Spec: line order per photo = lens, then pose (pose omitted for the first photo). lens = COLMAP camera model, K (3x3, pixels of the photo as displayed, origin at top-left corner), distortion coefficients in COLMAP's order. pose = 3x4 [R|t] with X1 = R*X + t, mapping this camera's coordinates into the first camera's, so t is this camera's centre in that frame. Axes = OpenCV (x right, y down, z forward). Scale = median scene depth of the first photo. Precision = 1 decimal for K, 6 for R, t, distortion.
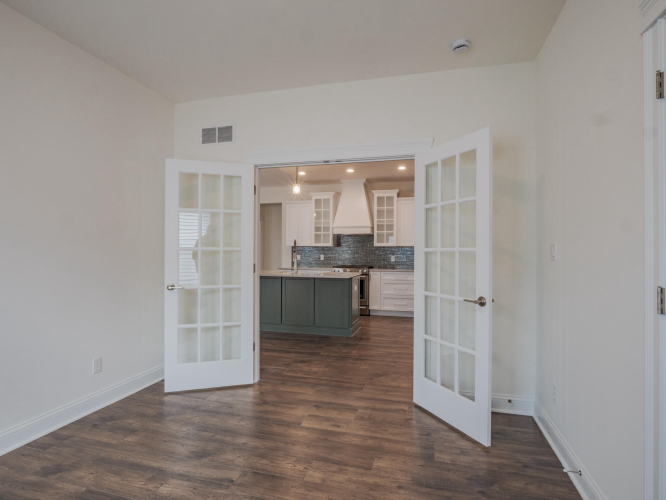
lens RADIAL K [[359.6, 0, 333.0], [0, 359.6, 250.0], [0, 0, 1]] dist [-0.014674, 0.000290]
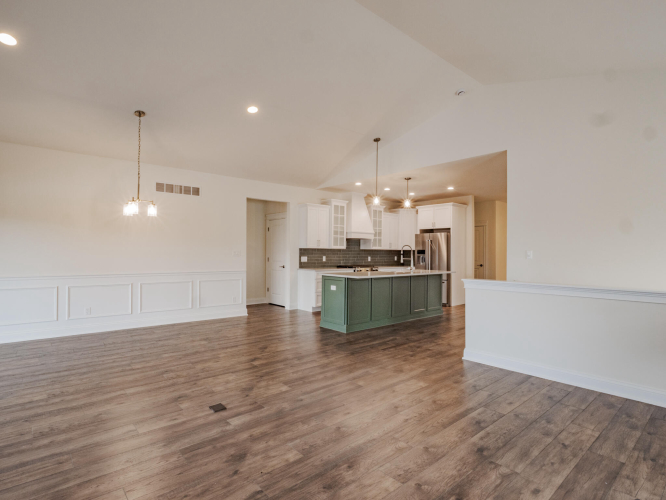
lens RADIAL K [[359.6, 0, 333.0], [0, 359.6, 250.0], [0, 0, 1]] dist [-0.014674, 0.000290]
pose [[0.558844, -0.000122, 0.829273, -0.955783], [-0.008813, 0.999943, 0.006086, -0.013229], [-0.829226, -0.010709, 0.558811, 0.402528]]
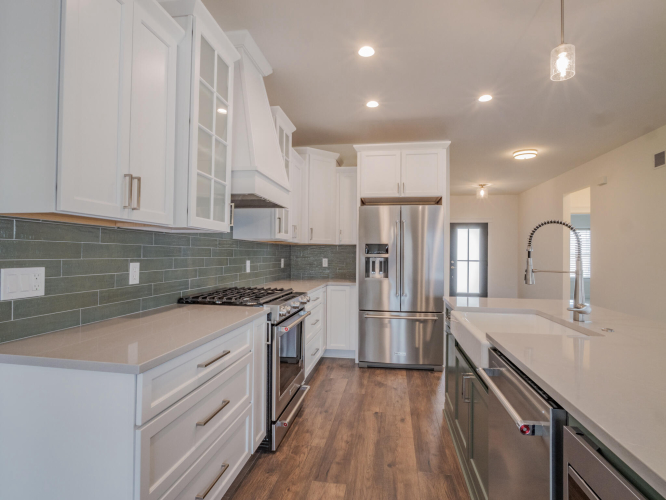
lens RADIAL K [[359.6, 0, 333.0], [0, 359.6, 250.0], [0, 0, 1]] dist [-0.014674, 0.000290]
pose [[-0.101718, -0.001550, 0.994812, -0.302660], [-0.021152, 0.999776, -0.000605, 0.001683], [-0.994588, -0.021104, -0.101728, 0.942134]]
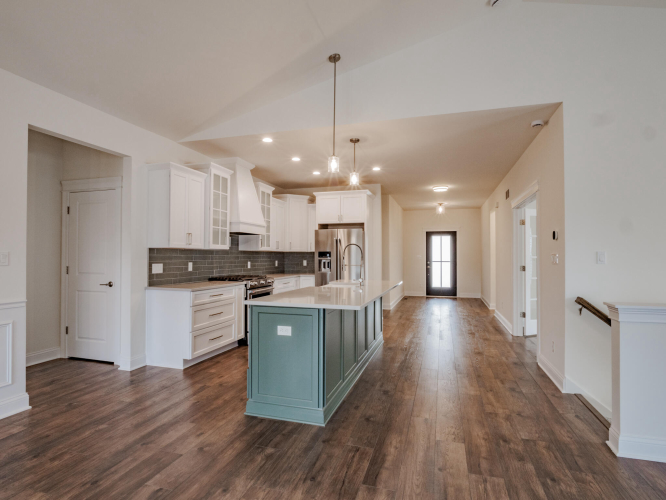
lens RADIAL K [[359.6, 0, 333.0], [0, 359.6, 250.0], [0, 0, 1]] dist [-0.014674, 0.000290]
pose [[0.028616, 0.005833, 0.999573, -0.672932], [-0.011239, 0.999922, -0.005513, -0.008061], [-0.999527, -0.011076, 0.028679, 0.781761]]
